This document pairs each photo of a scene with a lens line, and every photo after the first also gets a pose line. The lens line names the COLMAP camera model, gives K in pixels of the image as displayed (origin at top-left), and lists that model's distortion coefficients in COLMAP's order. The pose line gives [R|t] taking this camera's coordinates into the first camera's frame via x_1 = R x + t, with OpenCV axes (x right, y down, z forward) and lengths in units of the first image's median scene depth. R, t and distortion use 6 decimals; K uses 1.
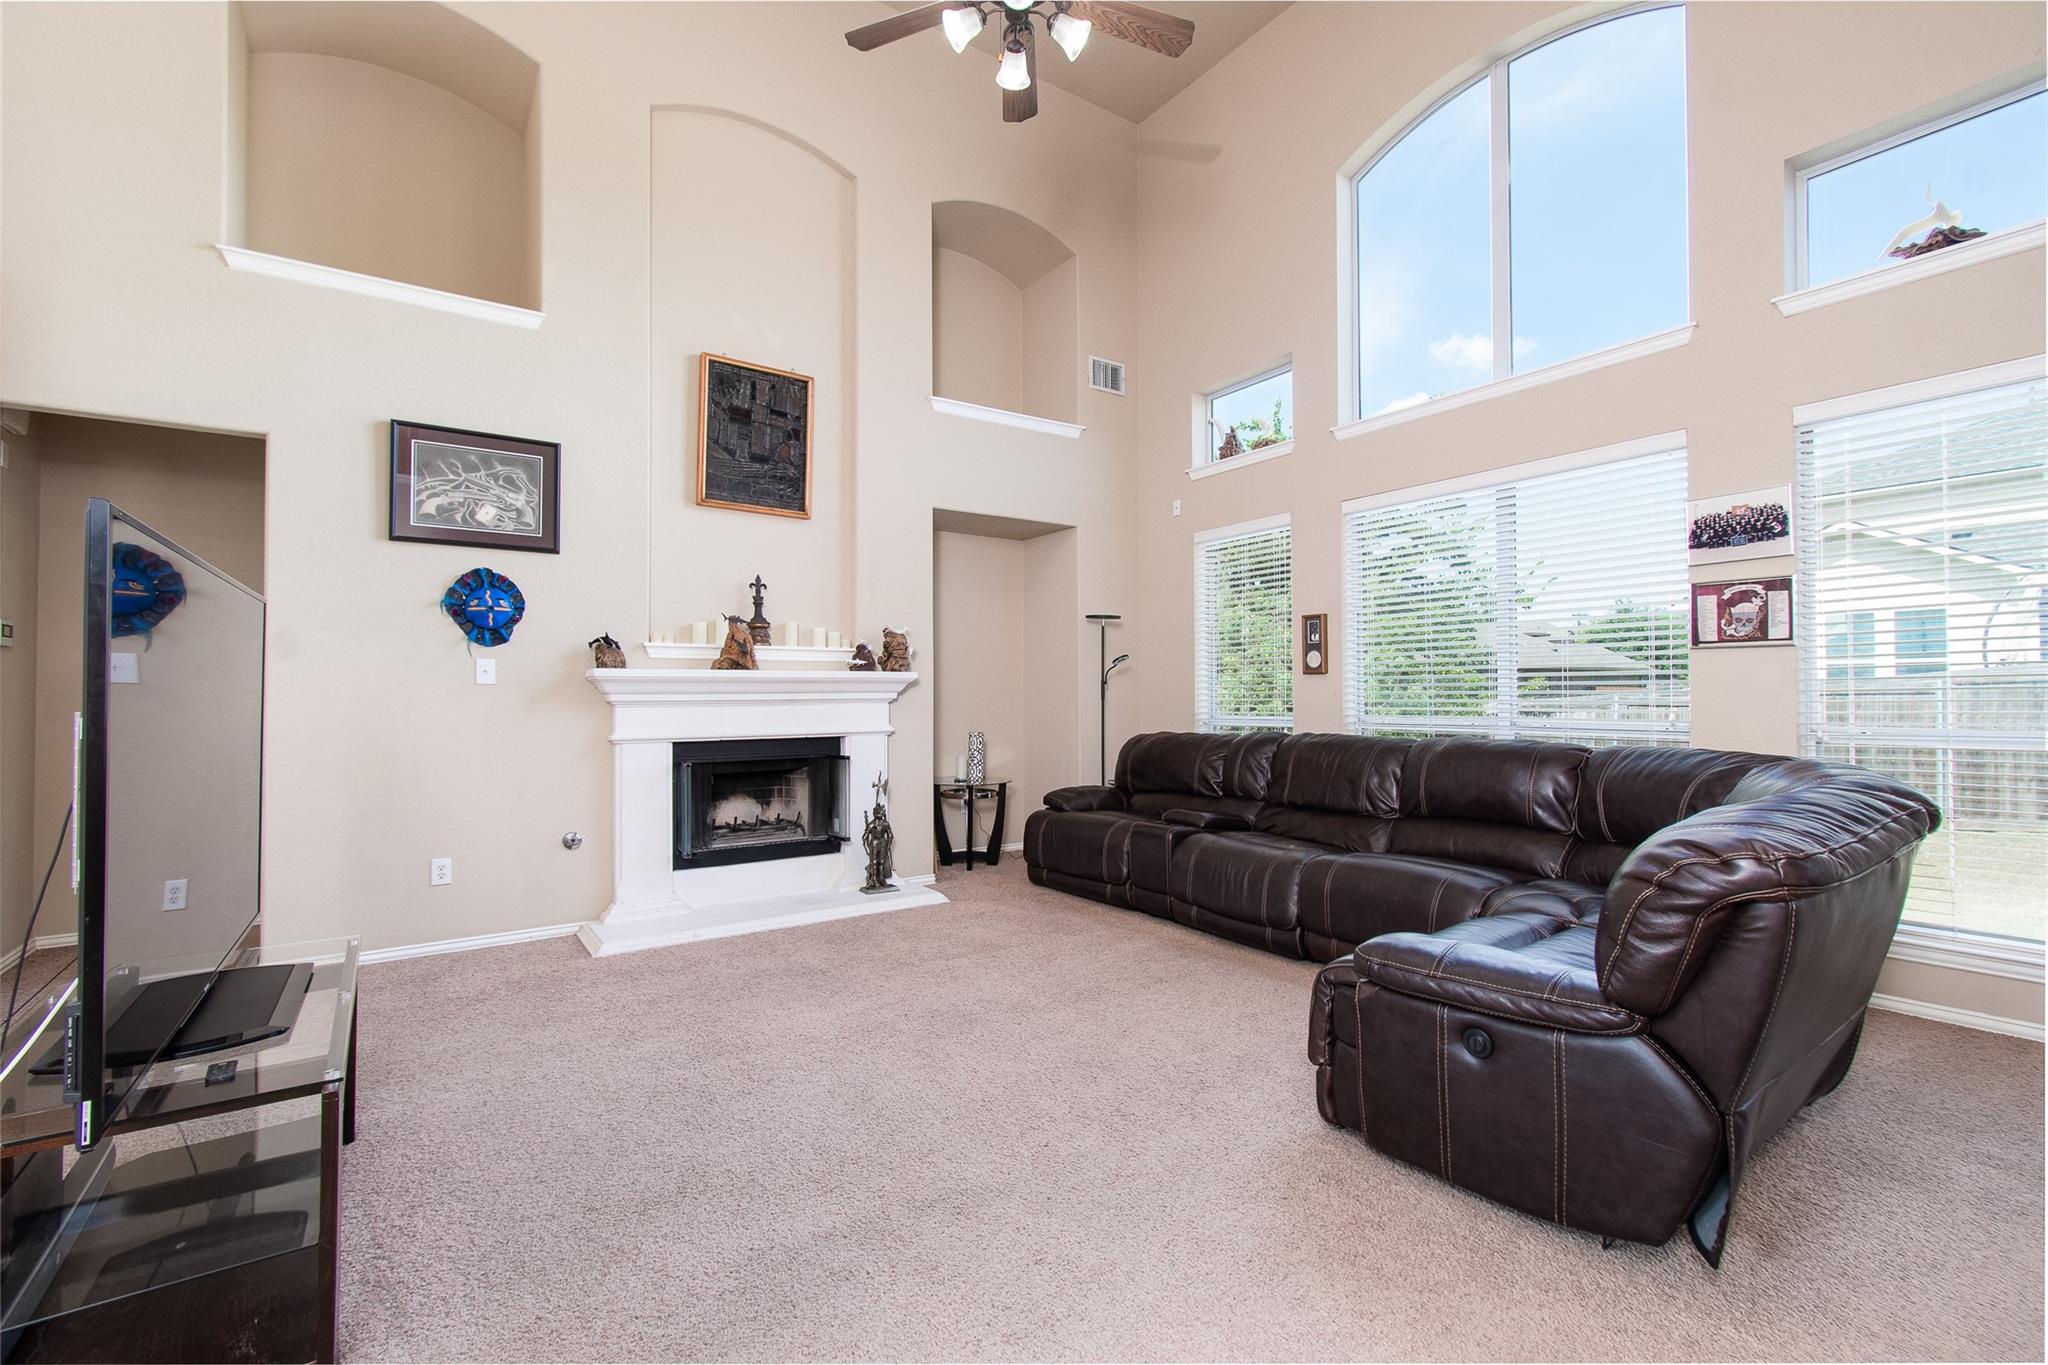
lens RADIAL K [[910.9, 0, 1026.9], [0, 910.9, 680.7], [0, 0, 1]] dist [0.002825, -0.003795]
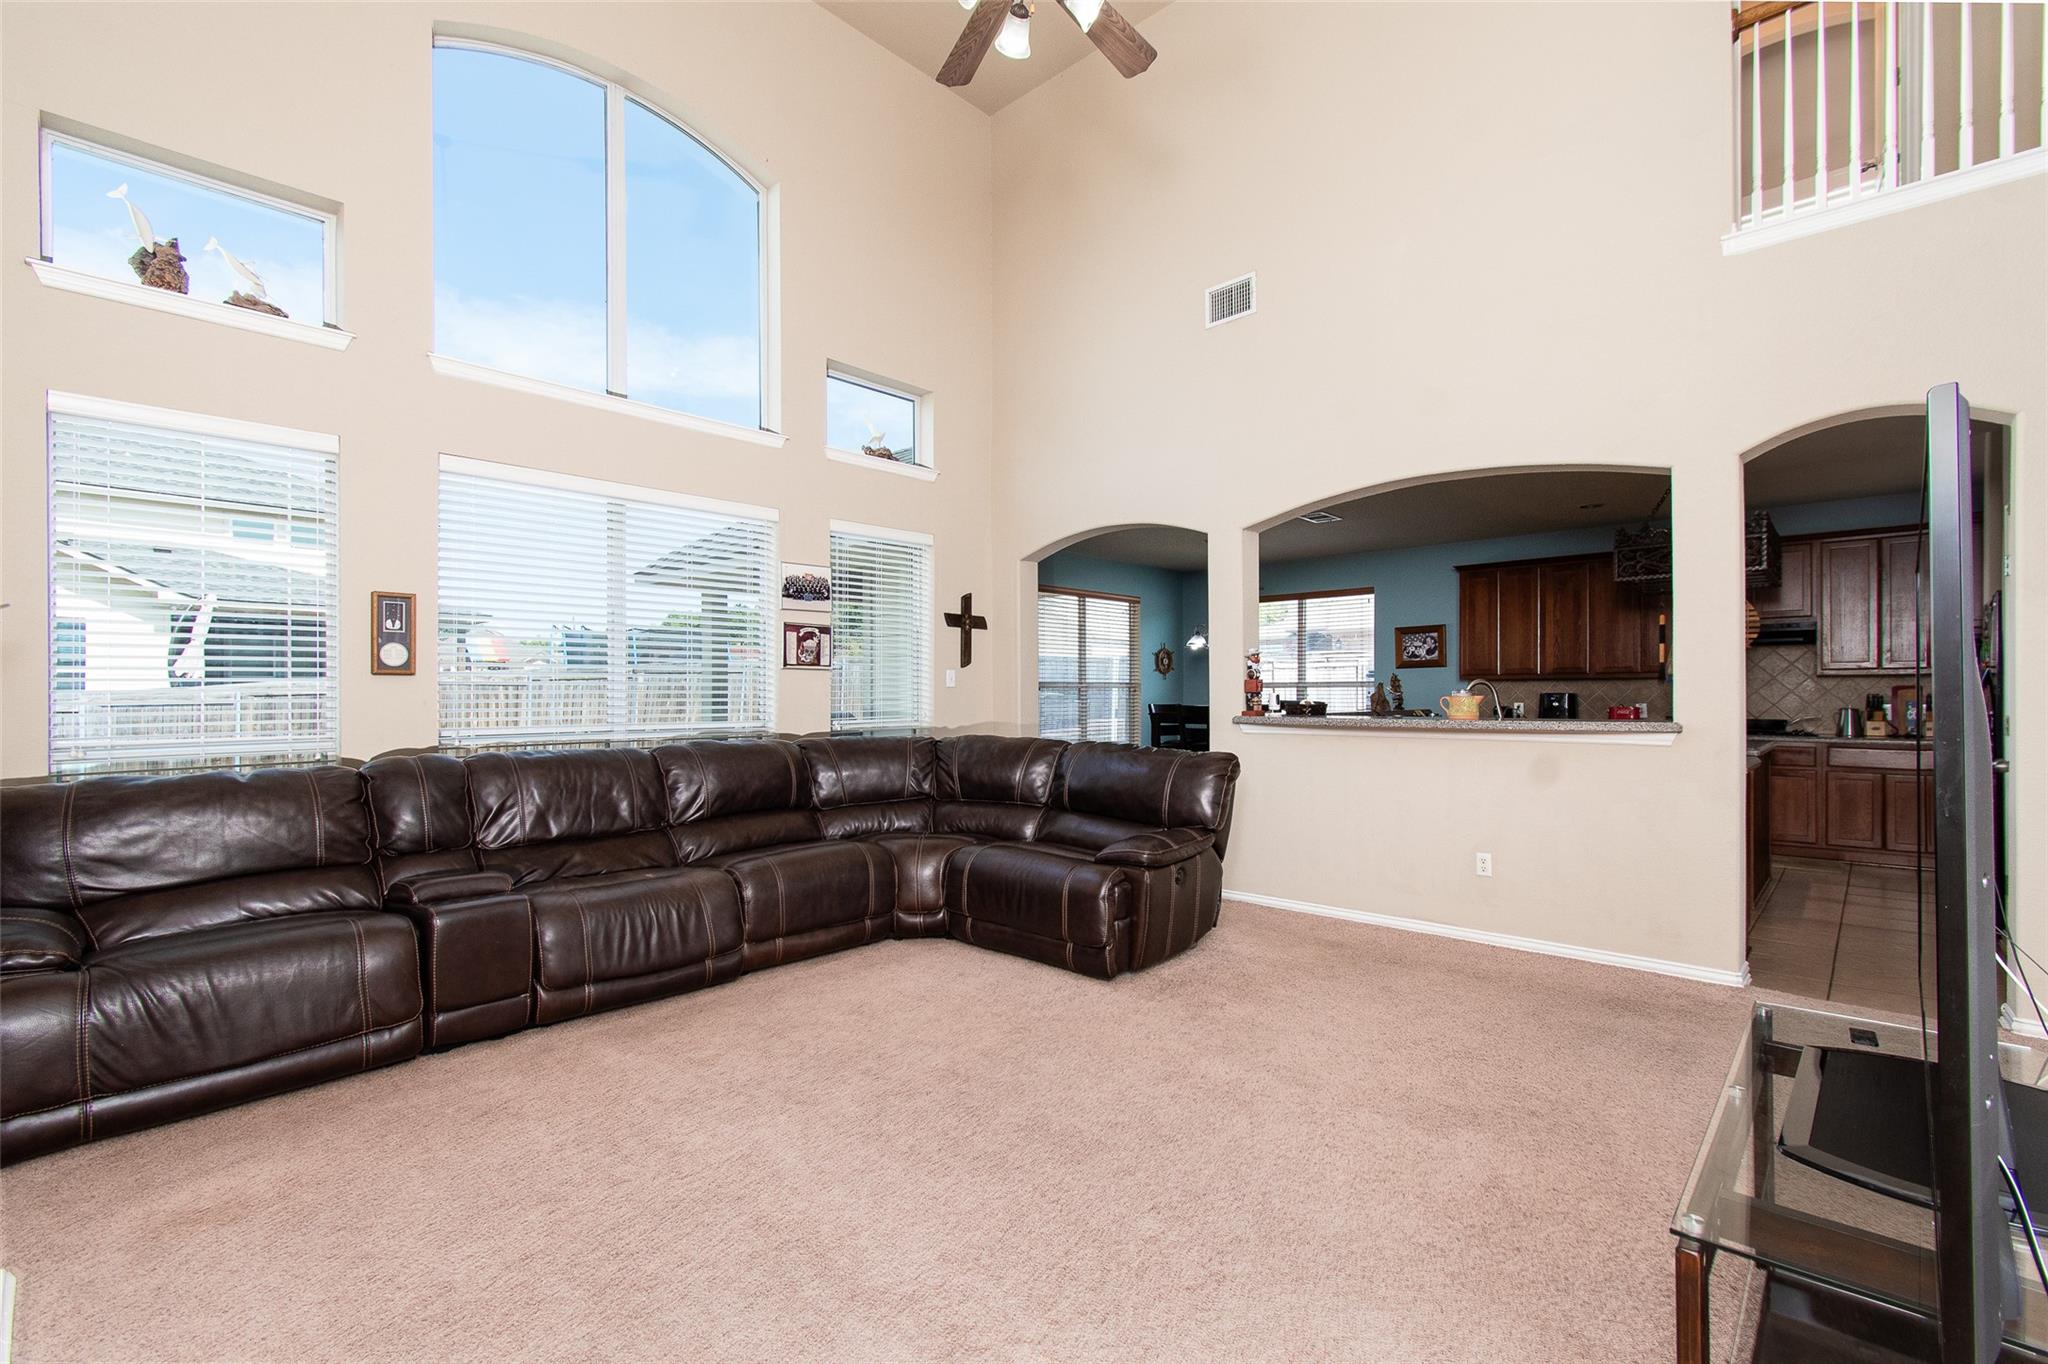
lens RADIAL K [[910.9, 0, 1034.7], [0, 910.9, 698.4], [0, 0, 1]] dist [0.002825, -0.003795]
pose [[-0.215787, 0.003331, 0.976435, -0.732120], [-0.011795, 0.999912, -0.006018, 0.014649], [-0.976369, -0.012816, -0.215728, 0.942639]]
